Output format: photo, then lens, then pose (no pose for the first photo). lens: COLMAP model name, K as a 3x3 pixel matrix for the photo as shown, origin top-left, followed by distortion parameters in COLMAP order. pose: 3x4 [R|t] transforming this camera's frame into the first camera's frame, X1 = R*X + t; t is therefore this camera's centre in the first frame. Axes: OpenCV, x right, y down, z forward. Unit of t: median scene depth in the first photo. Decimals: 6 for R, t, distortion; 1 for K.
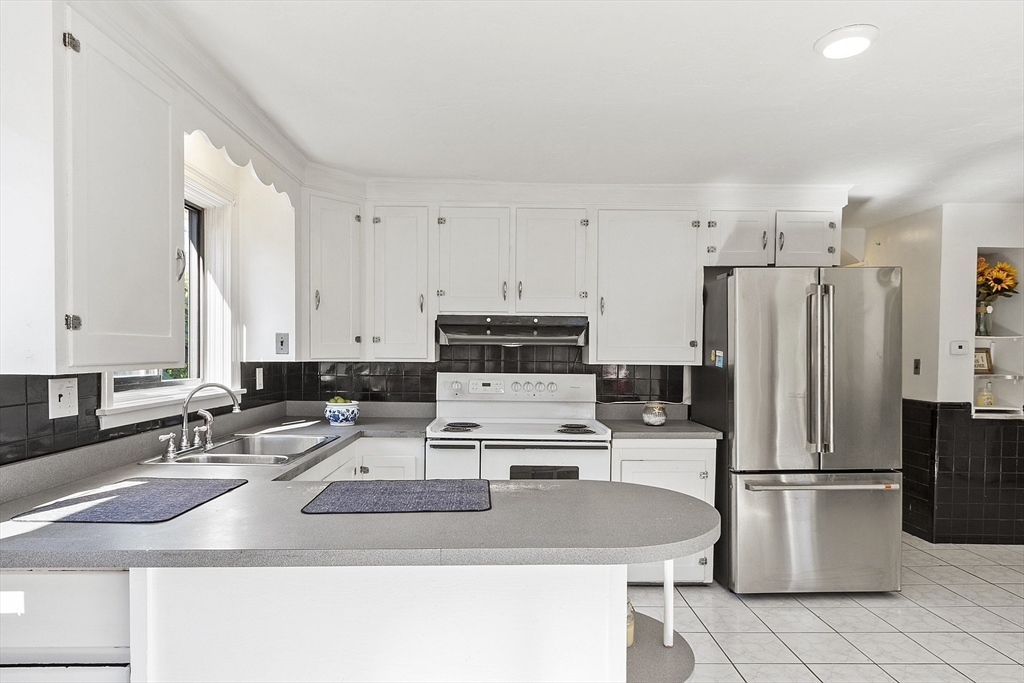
lens RADIAL K [[625.8, 0, 515.6], [0, 625.8, 362.0], [0, 0, 1]] dist [0.000638, 0.000719]
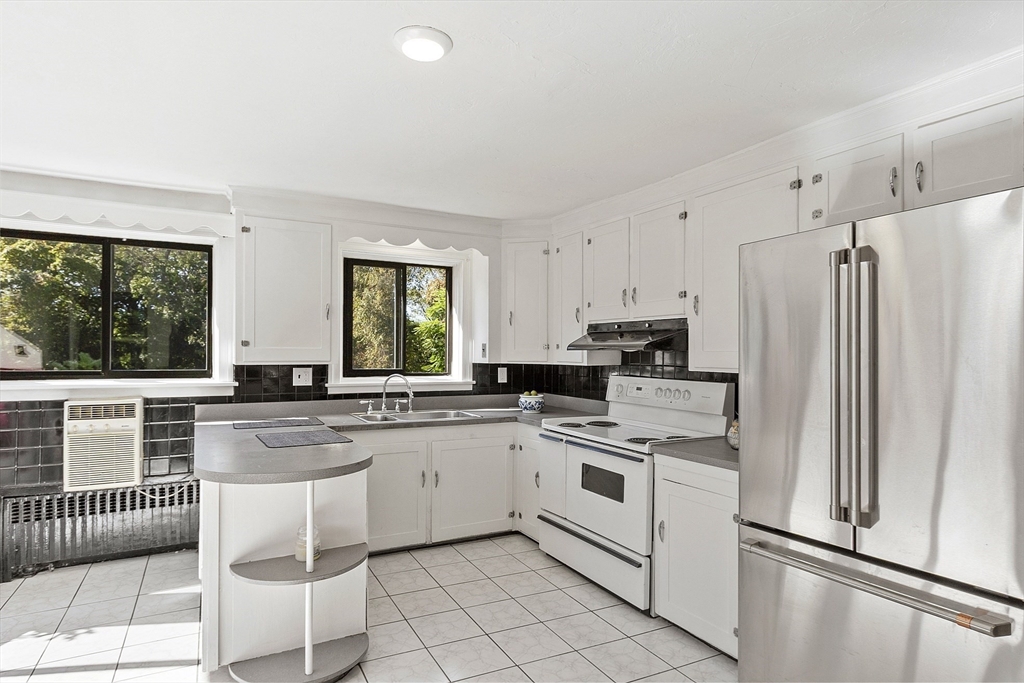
lens RADIAL K [[598.4, 0, 513.0], [0, 598.4, 348.6], [0, 0, 1]] dist [-0.000597, -0.000367]
pose [[0.434296, -0.010392, -0.900710, 0.807452], [-0.017903, 0.999636, -0.020165, -0.006793], [0.900592, 0.024883, 0.433952, 0.411711]]
